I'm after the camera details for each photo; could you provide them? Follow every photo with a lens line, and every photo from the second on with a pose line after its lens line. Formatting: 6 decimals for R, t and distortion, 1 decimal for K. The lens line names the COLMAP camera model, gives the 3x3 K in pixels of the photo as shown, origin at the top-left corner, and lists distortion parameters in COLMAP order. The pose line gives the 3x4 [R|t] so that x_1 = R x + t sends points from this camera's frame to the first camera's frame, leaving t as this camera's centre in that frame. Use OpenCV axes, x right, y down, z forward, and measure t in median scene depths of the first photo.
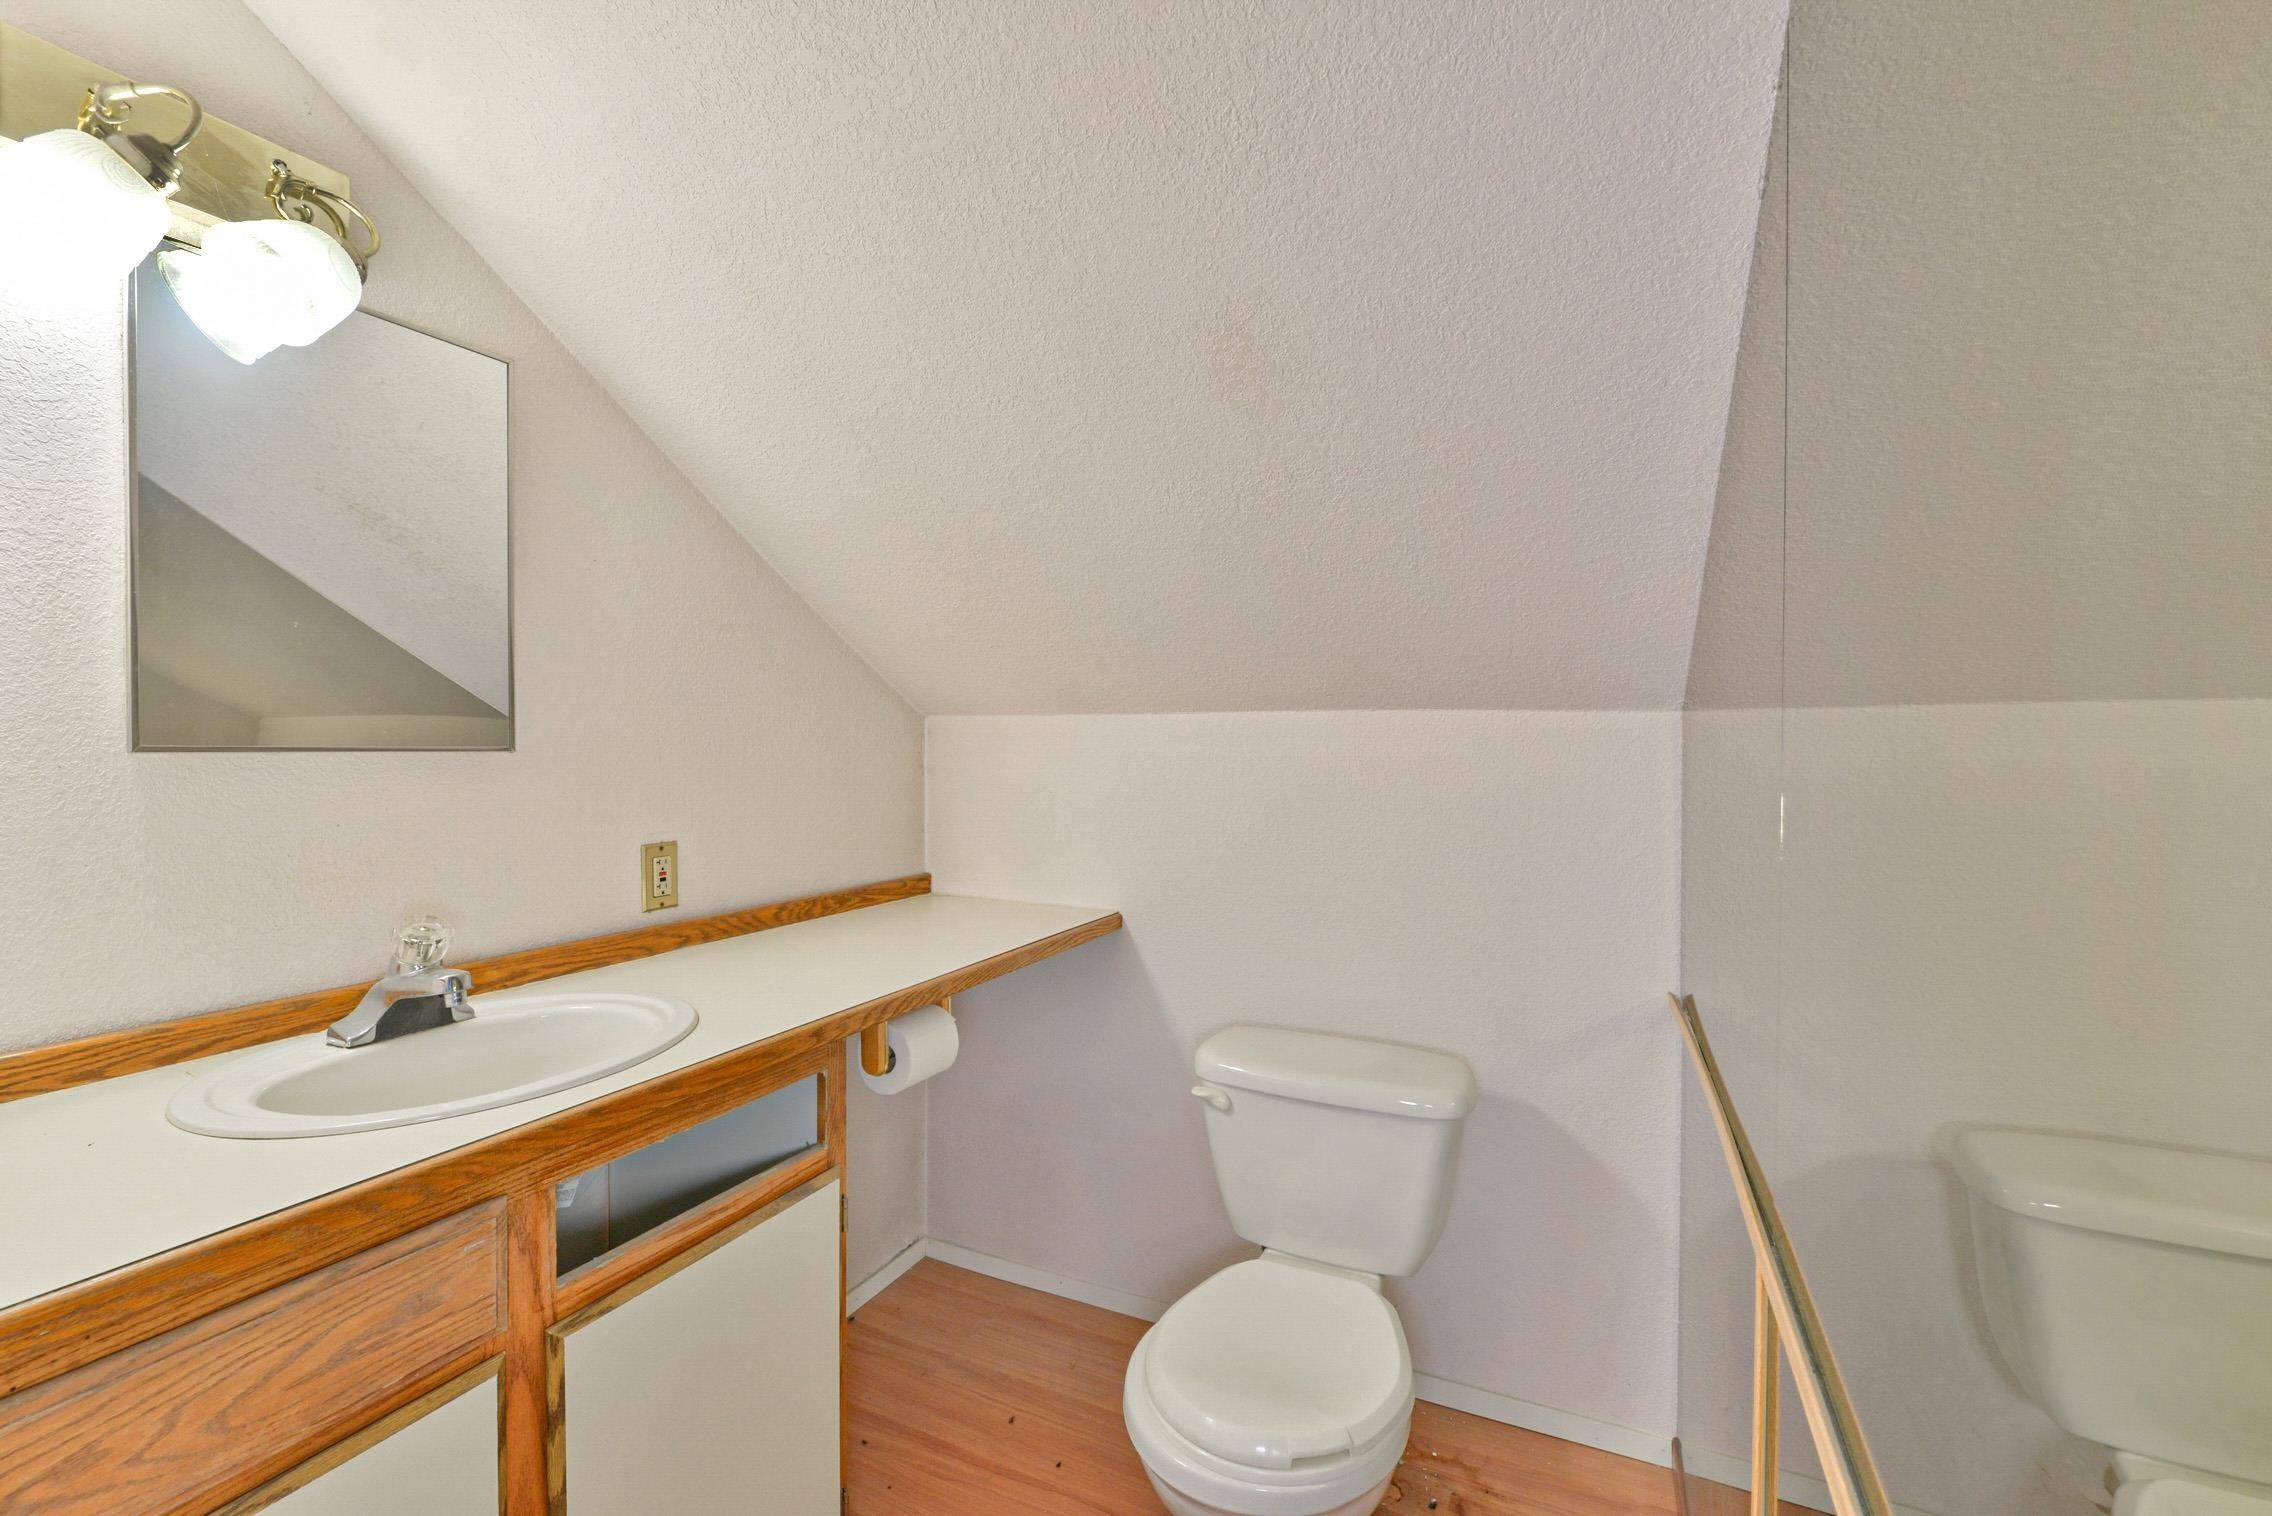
lens RADIAL K [[967.1, 0, 1133.5], [0, 967.1, 754.2], [0, 0, 1]] dist [-0.006403, -0.000275]
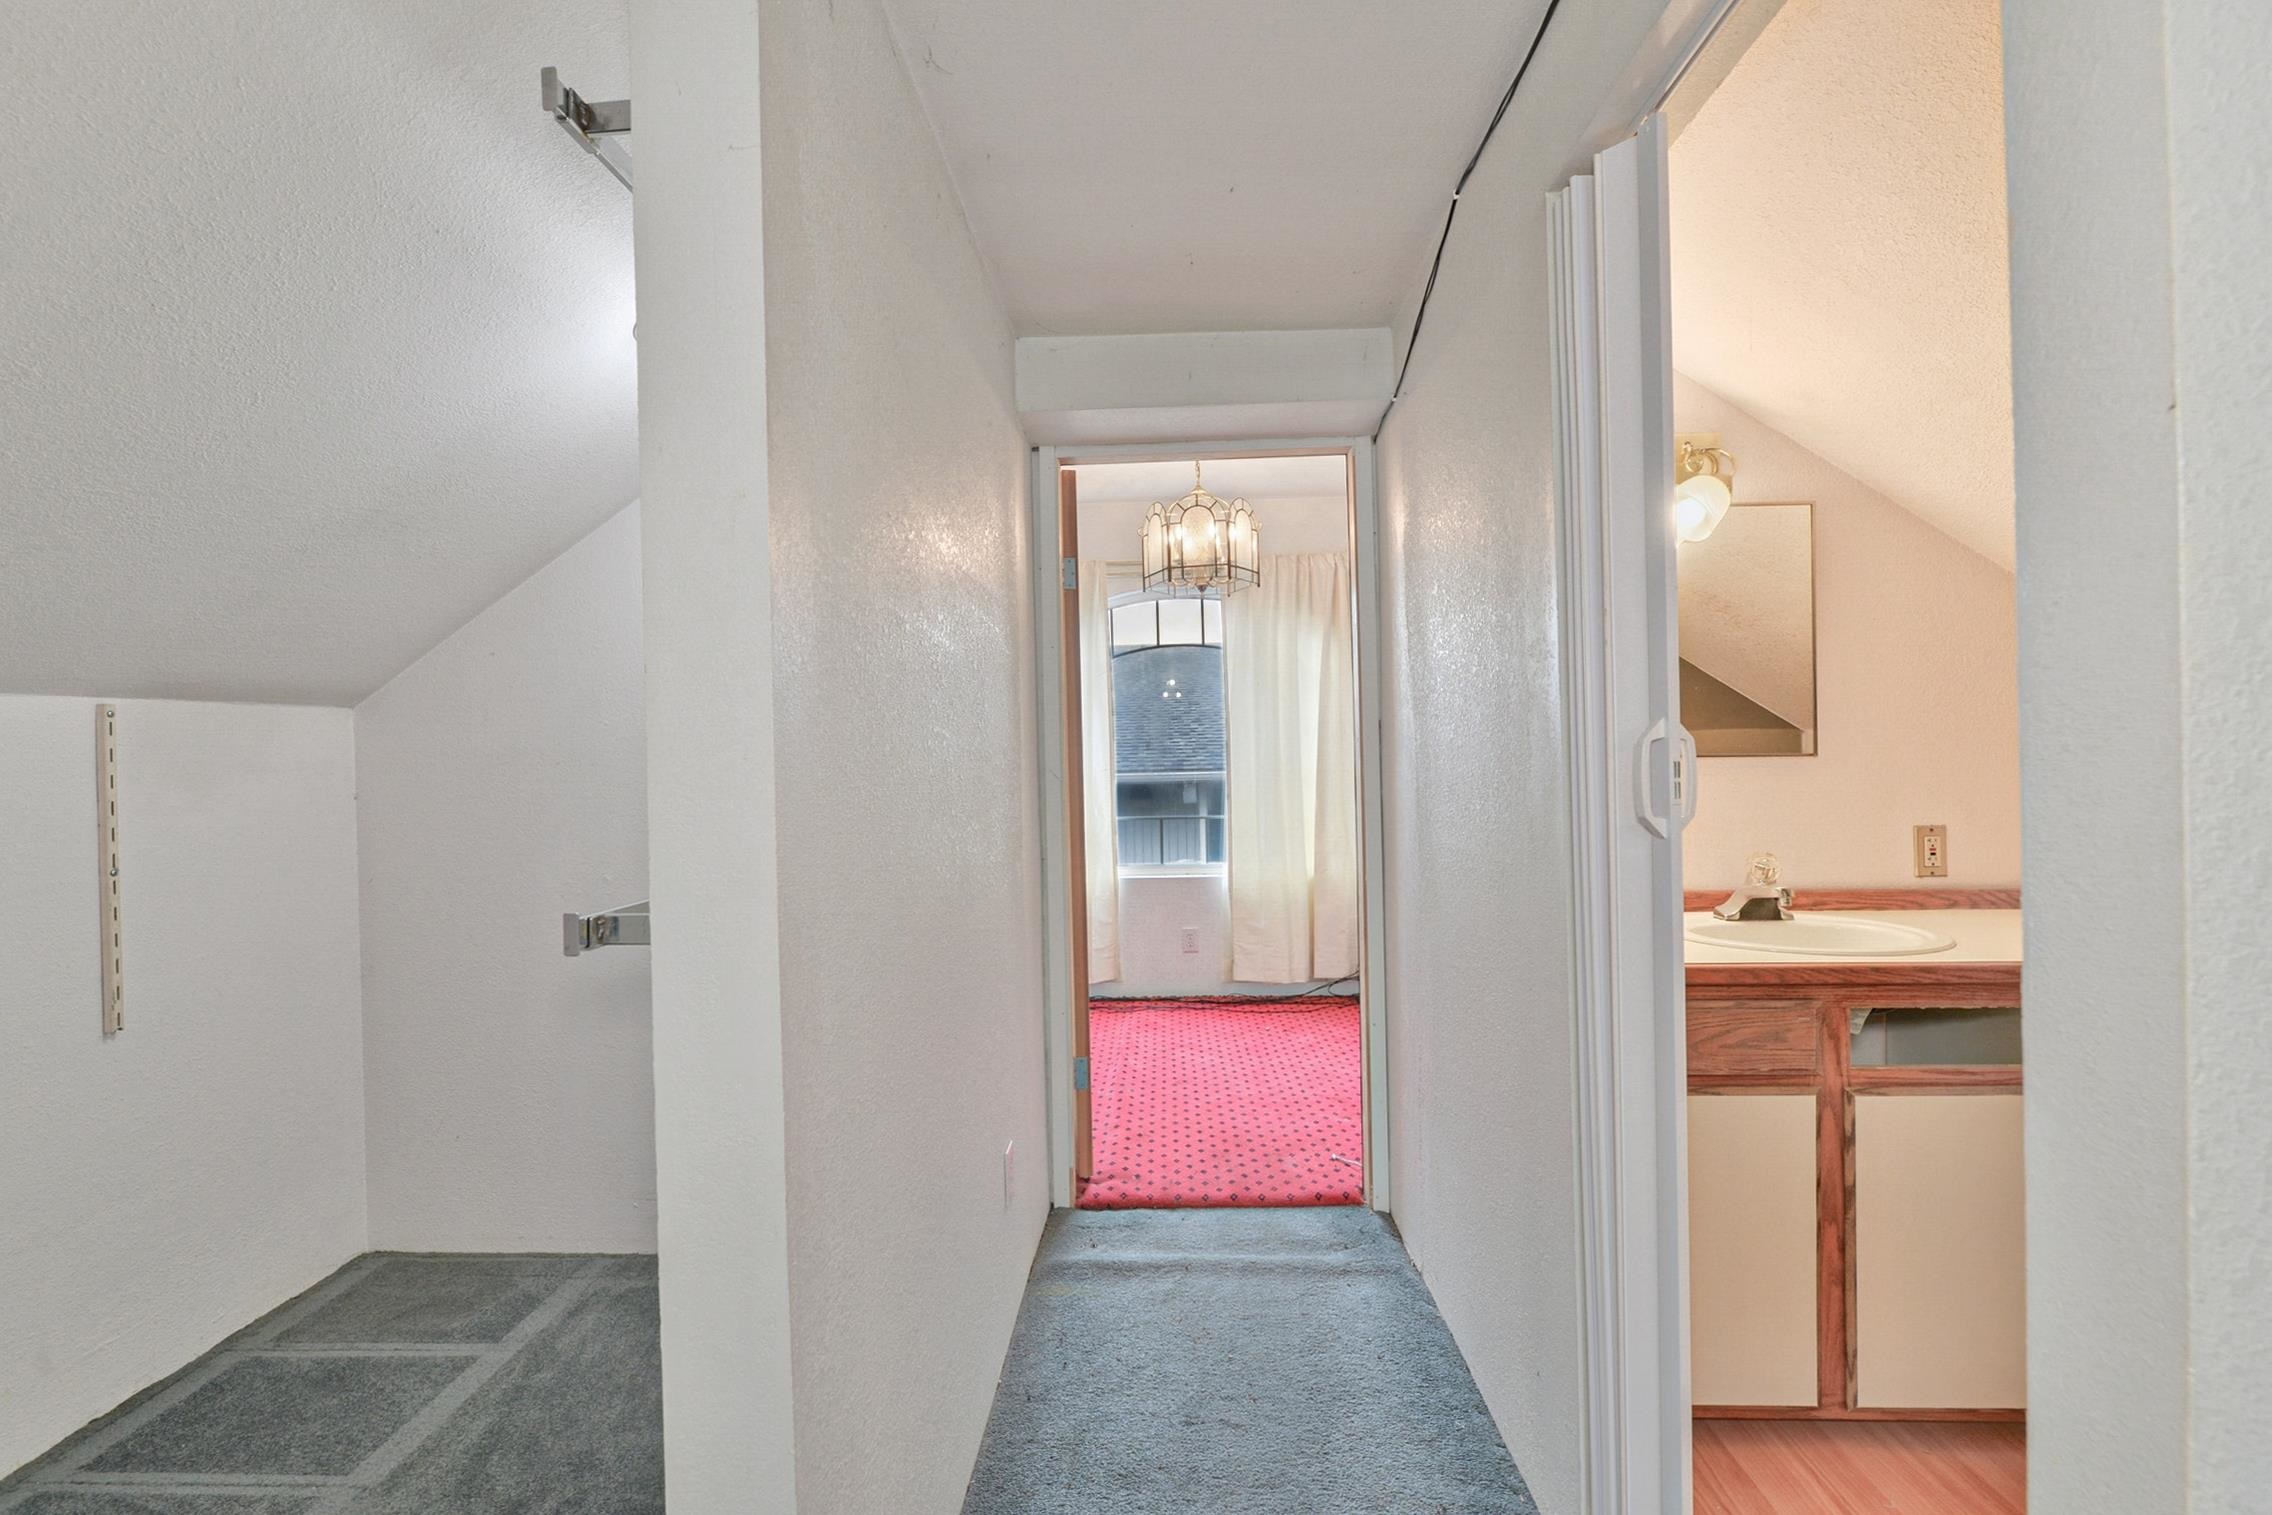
lens RADIAL K [[967.1, 0, 1134.7], [0, 967.1, 758.3], [0, 0, 1]] dist [-0.006403, -0.000275]
pose [[0.394598, -0.003742, -0.918846, 0.406721], [0.001630, 0.999993, -0.003372, 0.005038], [0.918853, -0.000167, 0.394601, -0.725064]]
